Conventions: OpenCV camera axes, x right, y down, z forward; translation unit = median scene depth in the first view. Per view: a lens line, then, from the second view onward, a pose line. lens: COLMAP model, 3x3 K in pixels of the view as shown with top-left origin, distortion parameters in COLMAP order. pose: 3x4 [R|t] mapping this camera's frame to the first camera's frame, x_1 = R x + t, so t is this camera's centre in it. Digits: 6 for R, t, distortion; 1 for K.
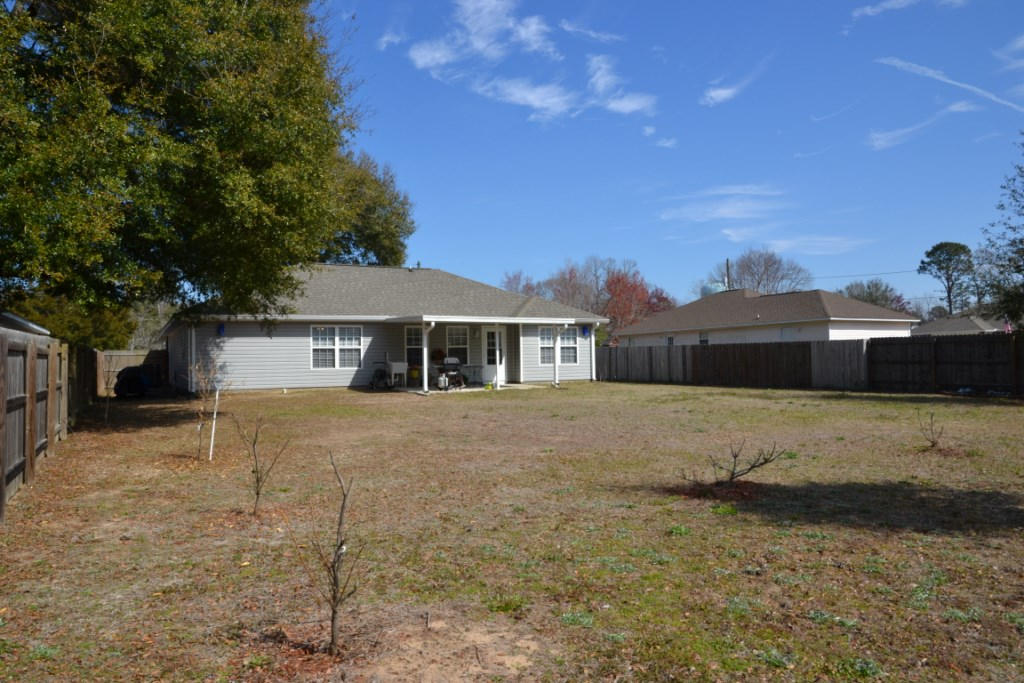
lens RADIAL K [[720.8, 0, 511.8], [0, 720.8, 339.2], [0, 0, 1]] dist [-0.113383, 0.075929]
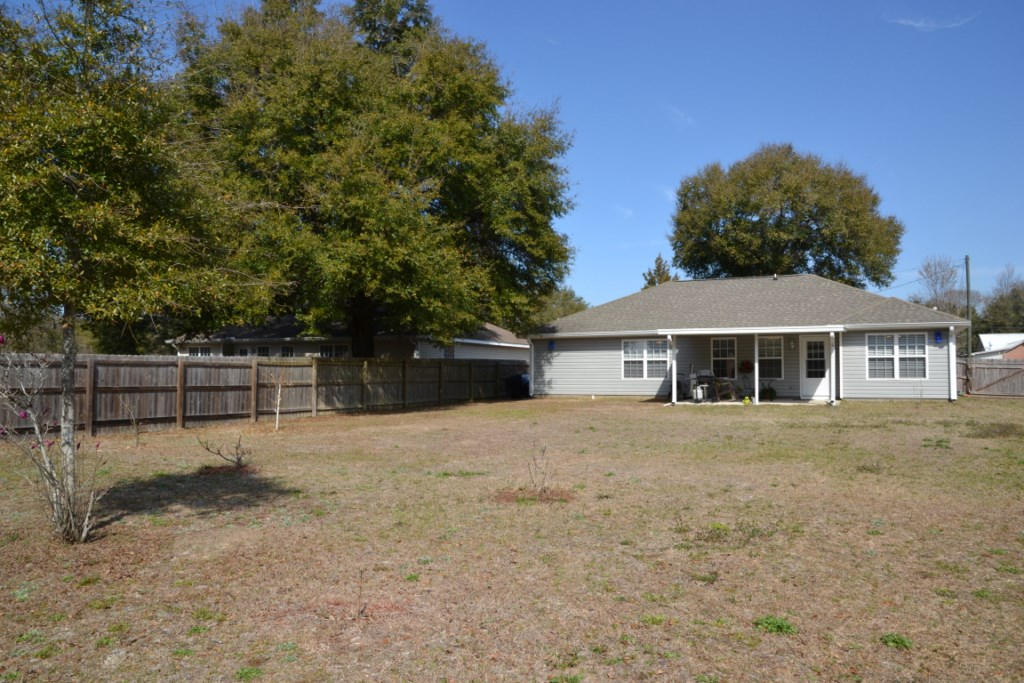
lens RADIAL K [[720.8, 0, 517.4], [0, 720.8, 345.3], [0, 0, 1]] dist [-0.113383, 0.075929]
pose [[0.574504, -0.016788, -0.818329, 0.135892], [0.014545, 0.999841, -0.010300, -0.000432], [0.818372, -0.005985, 0.574657, 0.051449]]
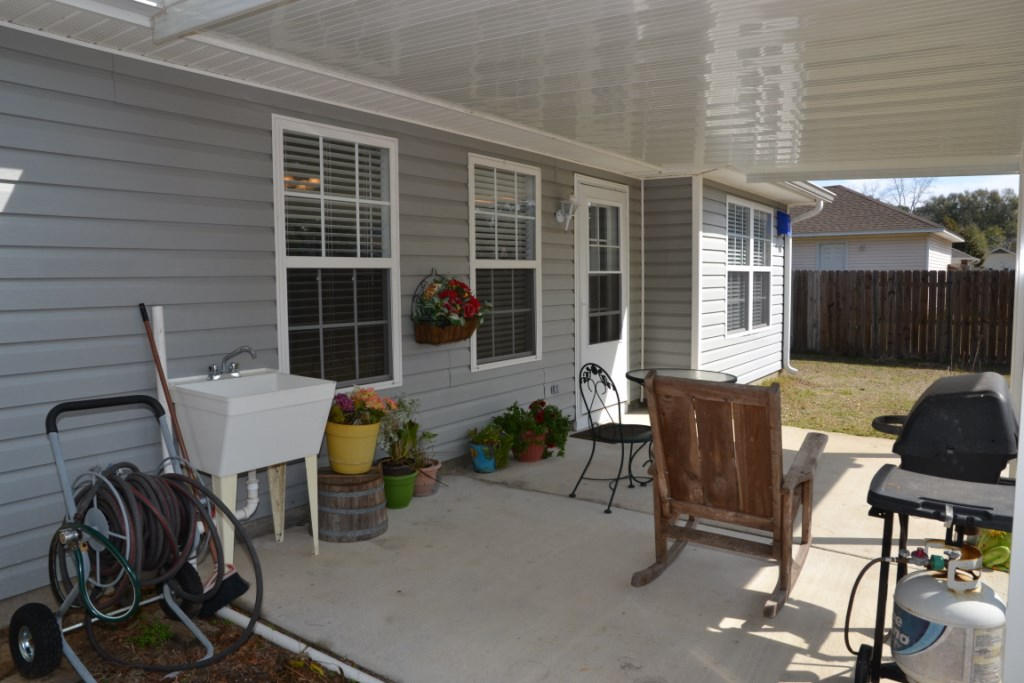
lens RADIAL K [[720.8, 0, 511.4], [0, 720.8, 345.1], [0, 0, 1]] dist [-0.113383, 0.075929]
pose [[0.902626, -0.028984, 0.429450, -0.043795], [-0.022153, 0.993280, 0.113598, 0.002657], [-0.429856, -0.112050, 0.895918, 0.221506]]
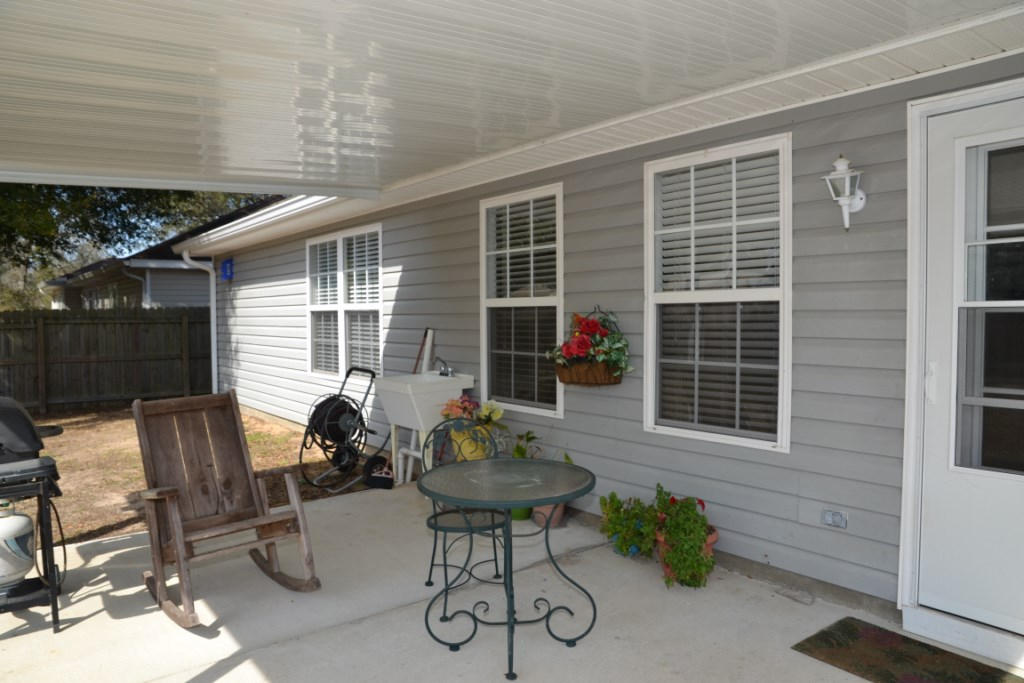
lens RADIAL K [[720.8, 0, 502.8], [0, 720.8, 340.5], [0, 0, 1]] dist [-0.113383, 0.075929]
pose [[0.145680, 0.053367, -0.987891, 0.015592], [0.035937, 0.997600, 0.059191, 0.002486], [0.988679, -0.044125, 0.143412, 0.254942]]
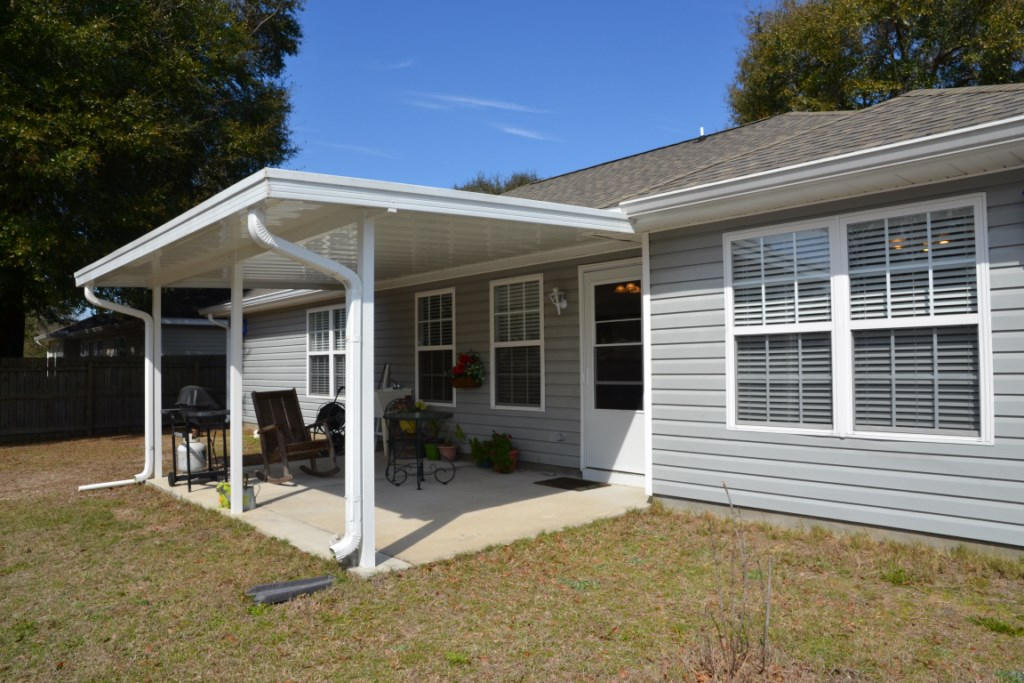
lens RADIAL K [[720.8, 0, 515.5], [0, 720.8, 337.2], [0, 0, 1]] dist [-0.113383, 0.075929]
pose [[0.221082, -0.023117, -0.974981, 0.062004], [0.039737, 0.999102, -0.014678, 0.003242], [0.974445, -0.035498, 0.221803, 0.252692]]
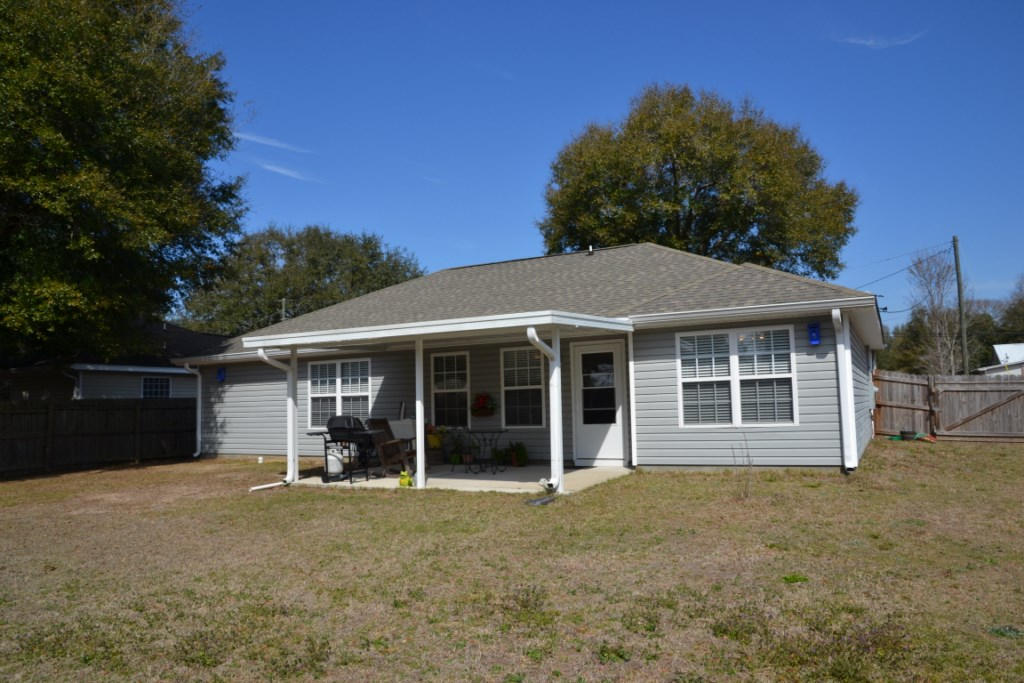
lens RADIAL K [[720.8, 0, 513.7], [0, 720.8, 332.0], [0, 0, 1]] dist [-0.113383, 0.075929]
pose [[0.543616, -0.083212, -0.835199, 0.094624], [0.042663, 0.996527, -0.071516, 0.001951], [0.838249, 0.003245, 0.545278, 0.194962]]
